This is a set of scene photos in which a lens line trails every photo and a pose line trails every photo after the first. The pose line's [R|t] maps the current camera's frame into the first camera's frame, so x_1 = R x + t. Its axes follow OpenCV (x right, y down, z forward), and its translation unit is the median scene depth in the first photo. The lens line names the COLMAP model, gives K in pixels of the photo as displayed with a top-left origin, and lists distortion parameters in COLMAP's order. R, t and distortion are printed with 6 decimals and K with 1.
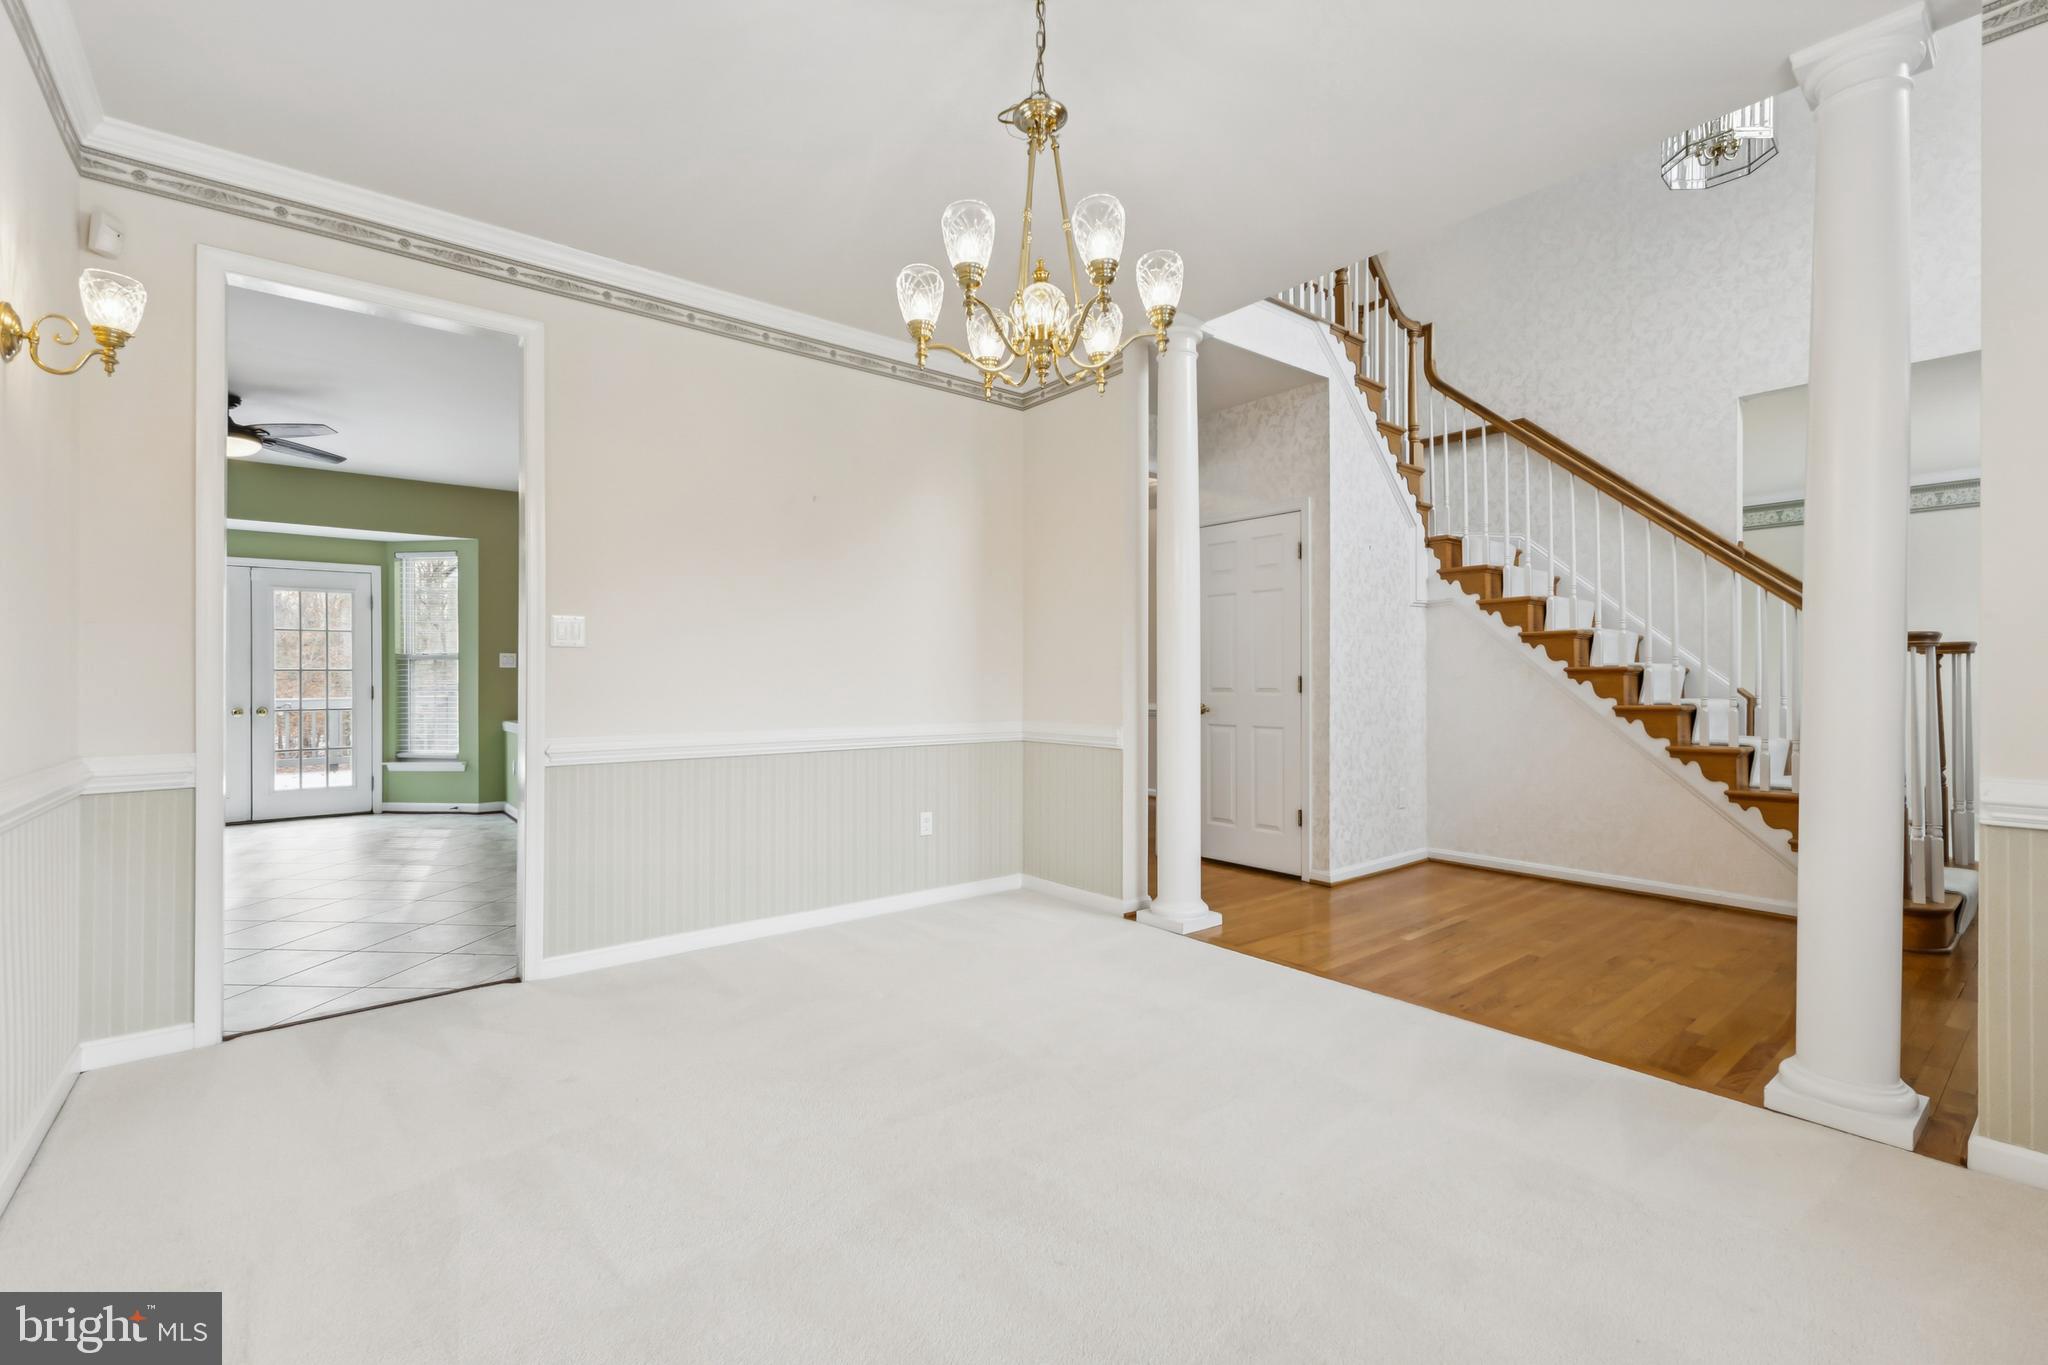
lens RADIAL K [[882.0, 0, 1022.6], [0, 882.0, 676.3], [0, 0, 1]] dist [0.002863, -0.000112]
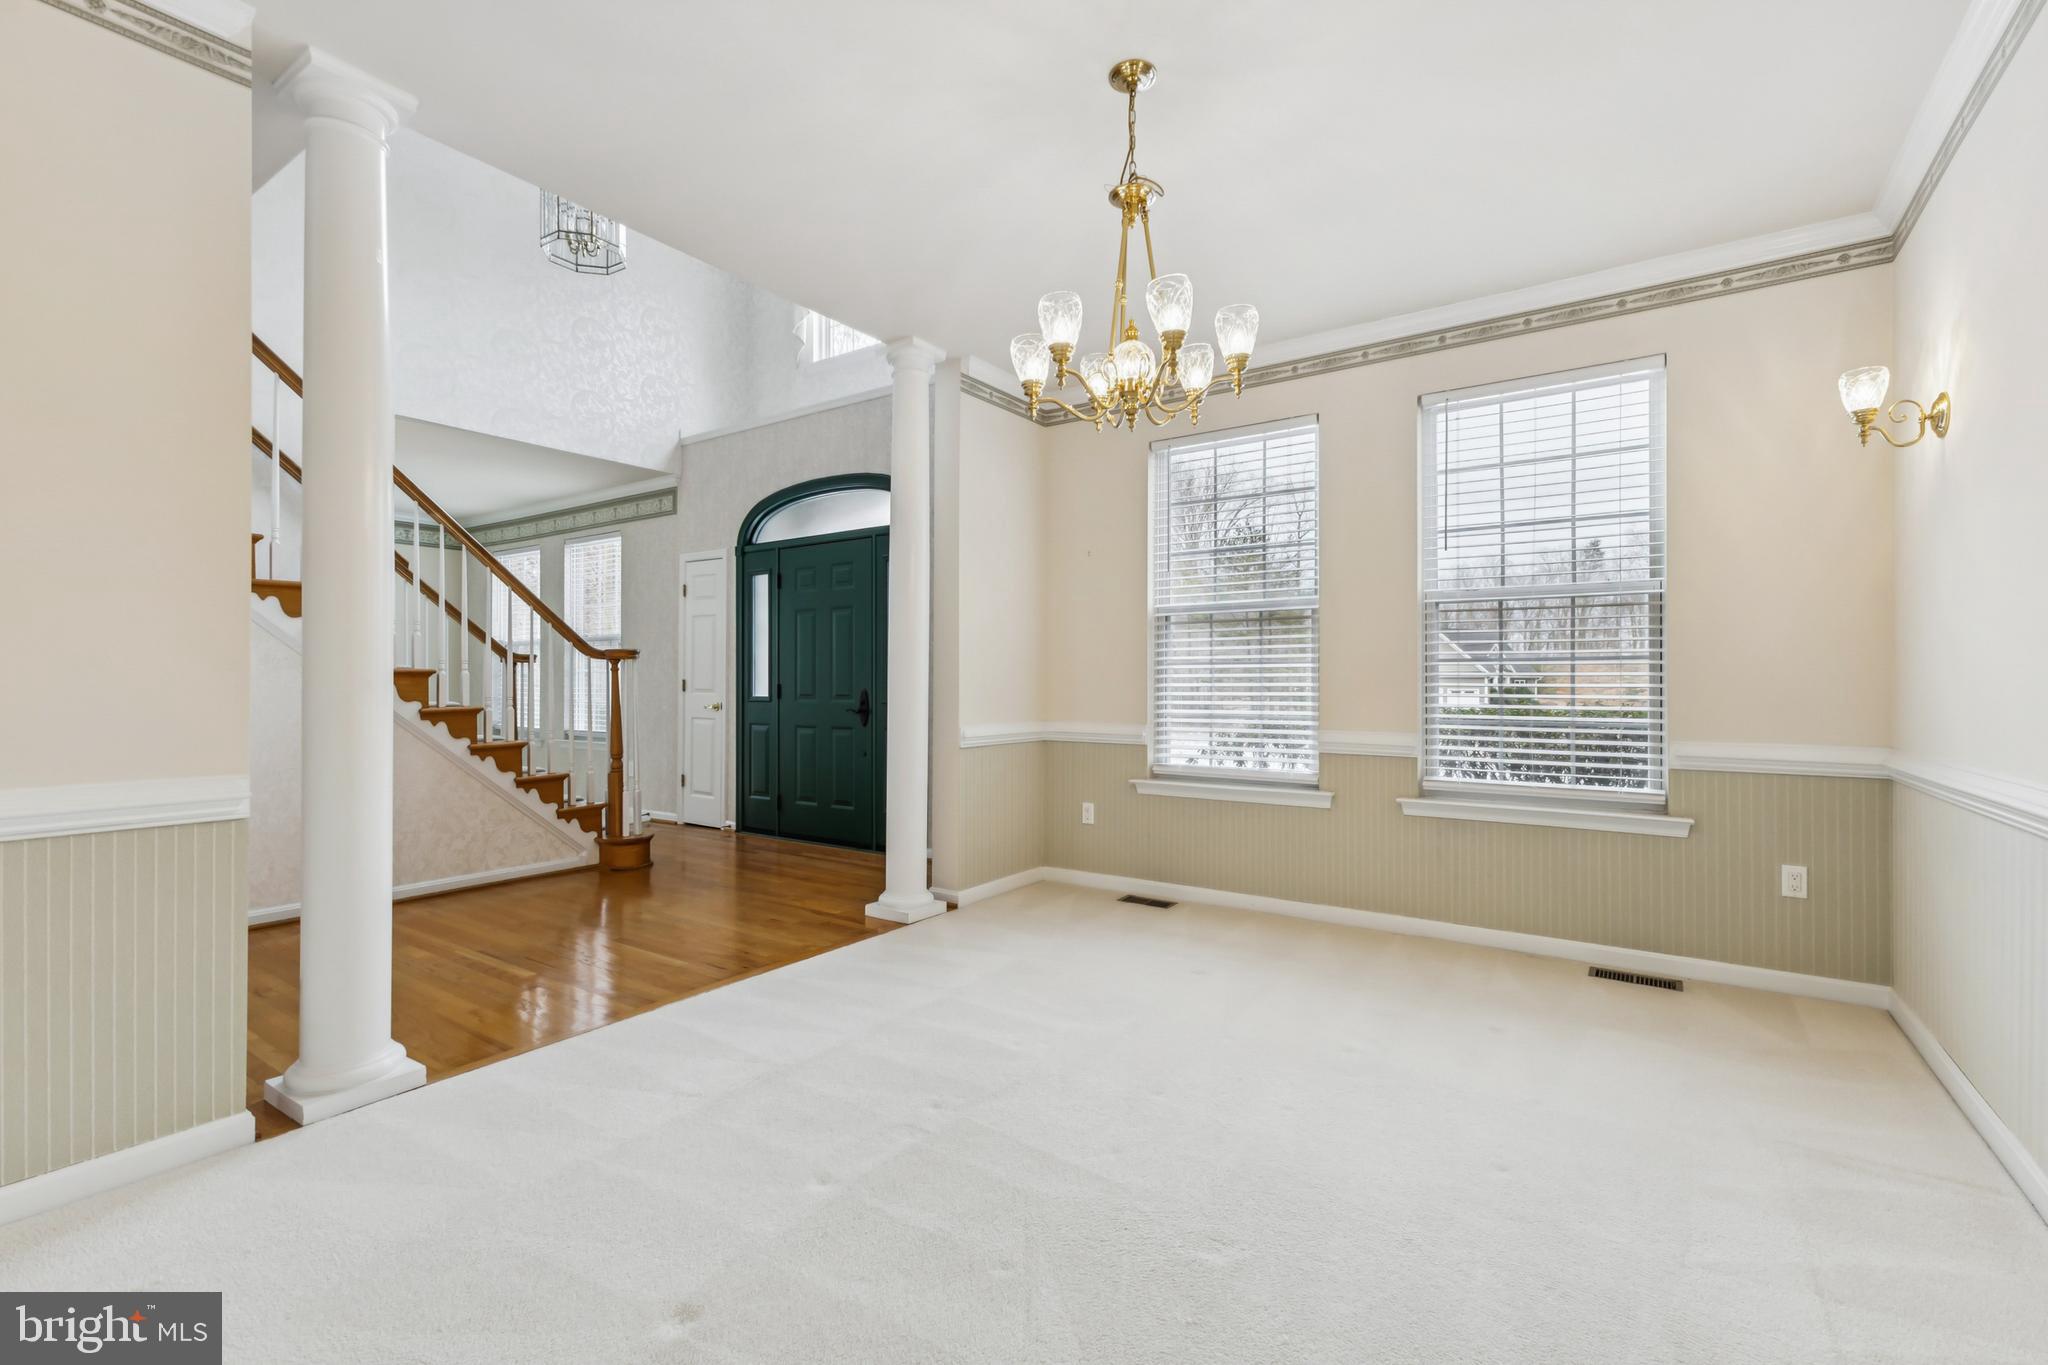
lens RADIAL K [[903.6, 0, 1024.0], [0, 903.6, 682.5], [0, 0, 1]] dist [0.000981, -0.000040]
pose [[-0.279942, -0.004025, 0.960008, -0.780944], [0.002834, 0.999983, 0.005019, 0.001632], [-0.960013, 0.004126, -0.279926, 1.063232]]
